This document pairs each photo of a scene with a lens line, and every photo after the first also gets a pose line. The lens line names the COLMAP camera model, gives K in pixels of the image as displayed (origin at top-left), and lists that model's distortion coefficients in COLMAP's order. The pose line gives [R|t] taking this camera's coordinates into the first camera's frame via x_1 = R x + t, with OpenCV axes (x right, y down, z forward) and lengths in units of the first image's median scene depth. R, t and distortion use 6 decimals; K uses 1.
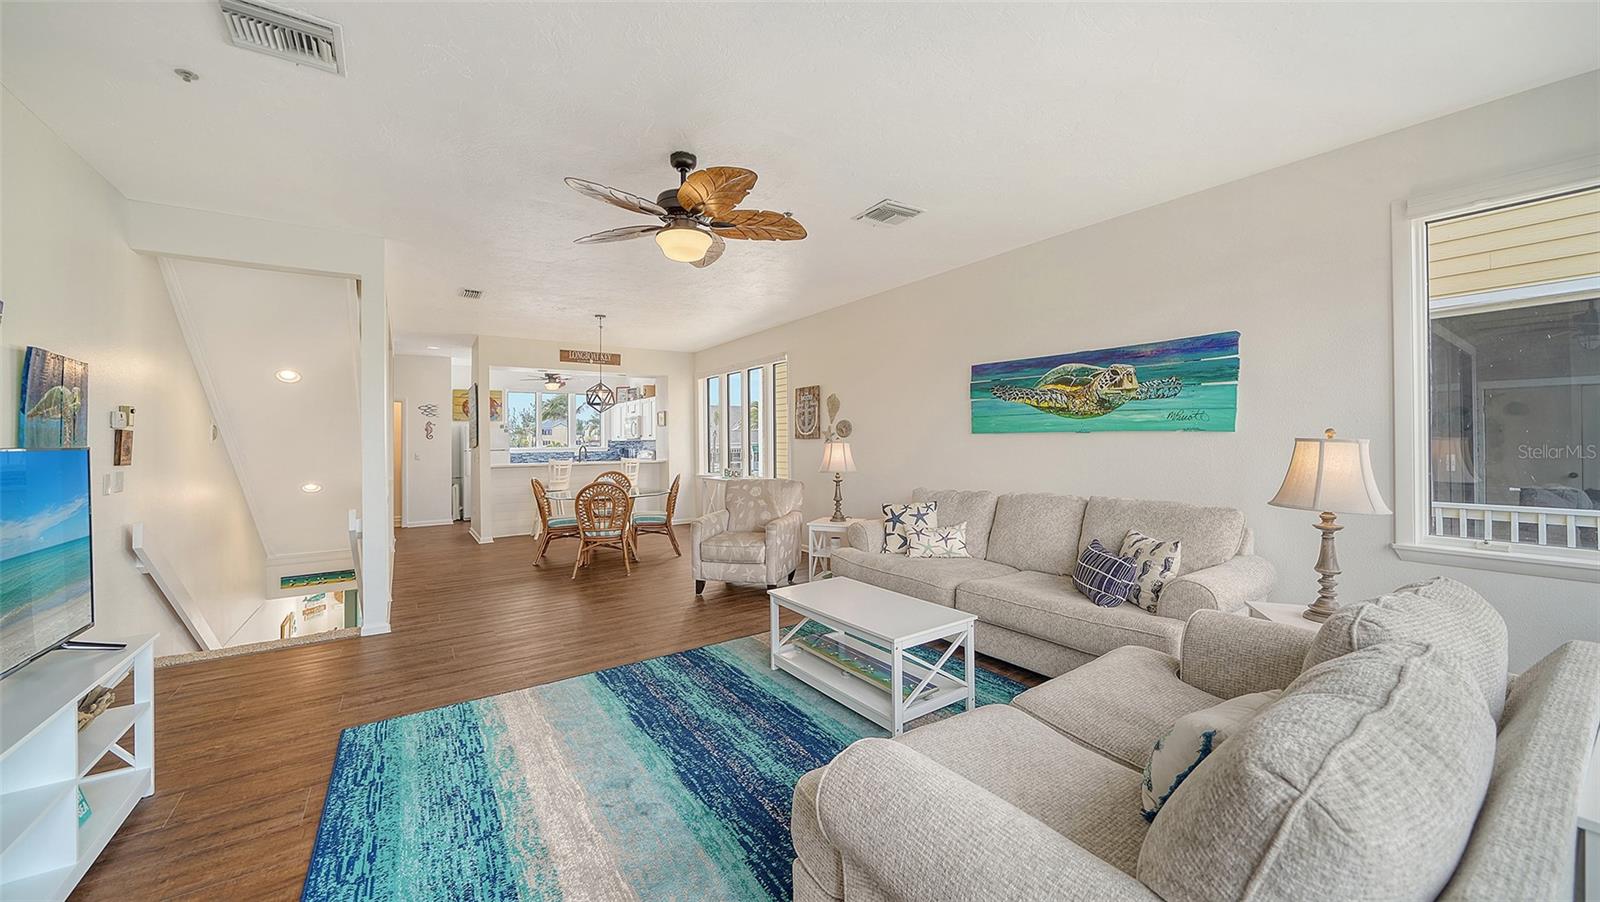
lens RADIAL K [[558.2, 0, 770.5], [0, 558.2, 440.0], [0, 0, 1]] dist [-0.003690, -0.000236]
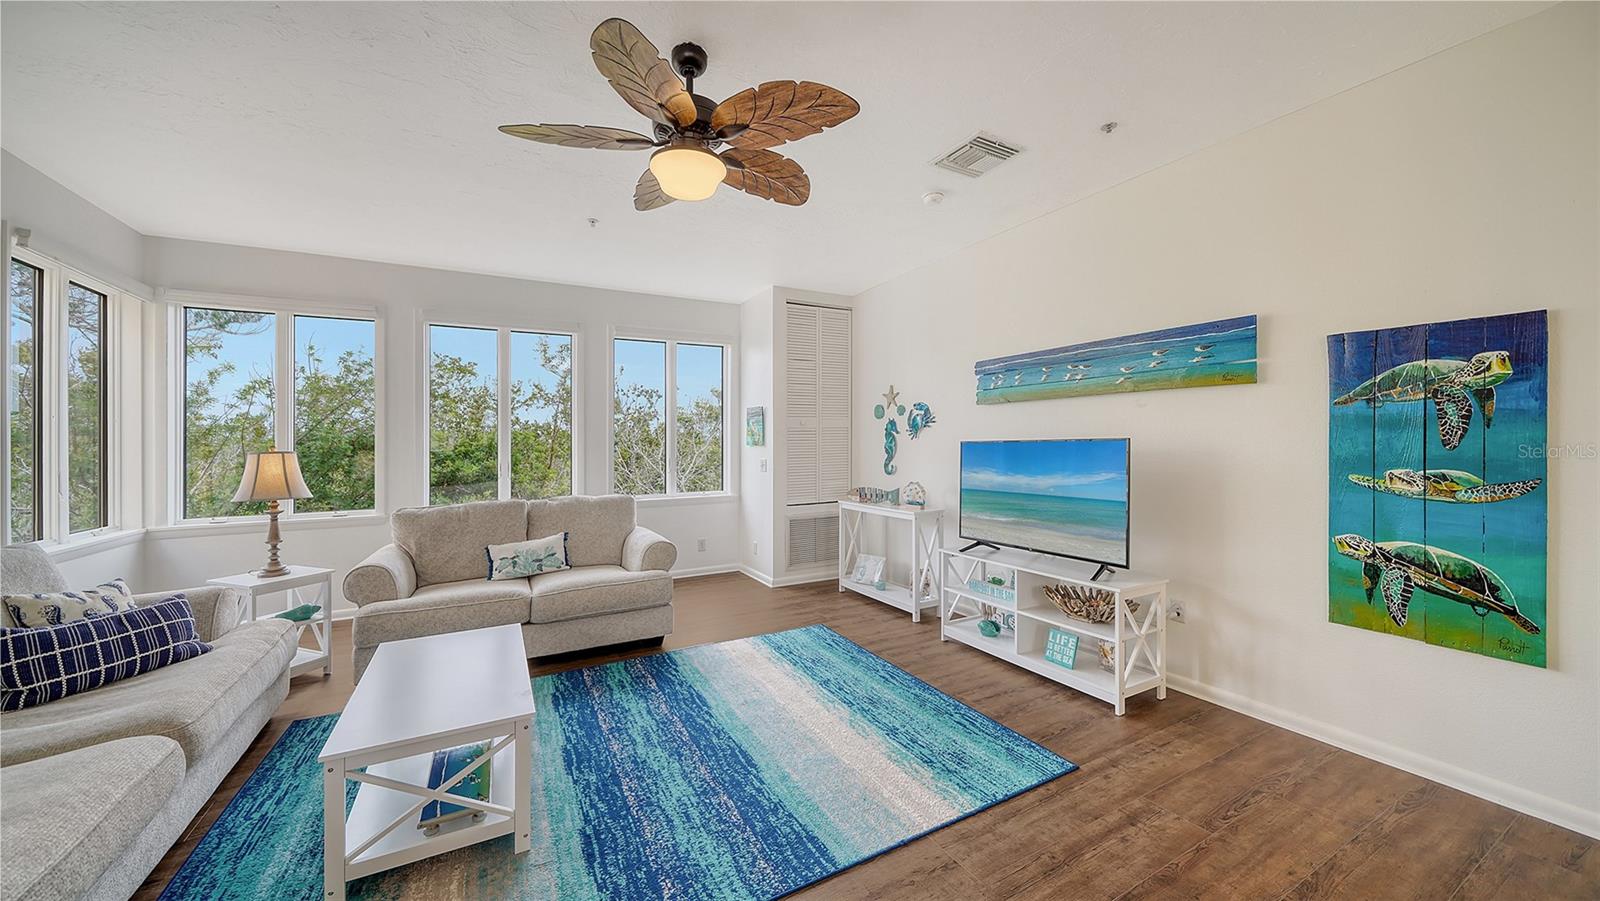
lens RADIAL K [[558.2, 0, 770.5], [0, 558.2, 439.5], [0, 0, 1]] dist [-0.003690, -0.000236]
pose [[-0.993553, 0.020875, 0.111427, -0.249368], [0.019794, 0.999746, -0.010802, 0.002624], [-0.111624, -0.008527, -0.993714, 1.220091]]
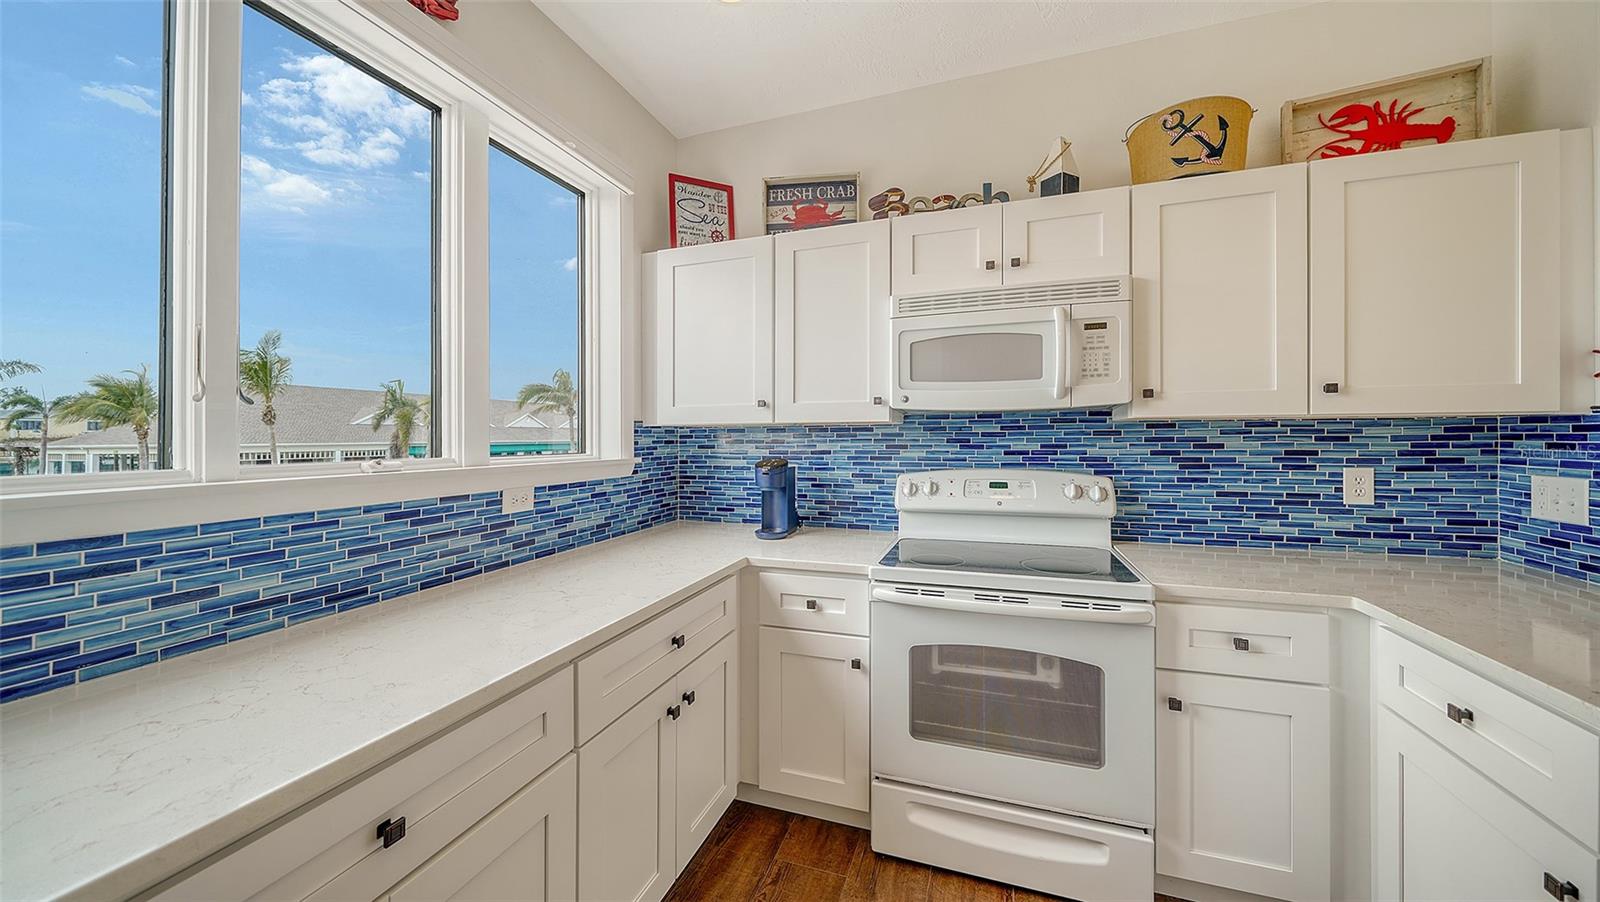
lens RADIAL K [[556.9, 0, 780.6], [0, 556.9, 432.1], [0, 0, 1]] dist [-0.001498, -0.001784]
pose [[0.820724, 0.008162, 0.571267, -1.068133], [-0.004465, 0.999959, -0.007873, 0.018288], [-0.571308, 0.003911, 0.820726, 2.344752]]
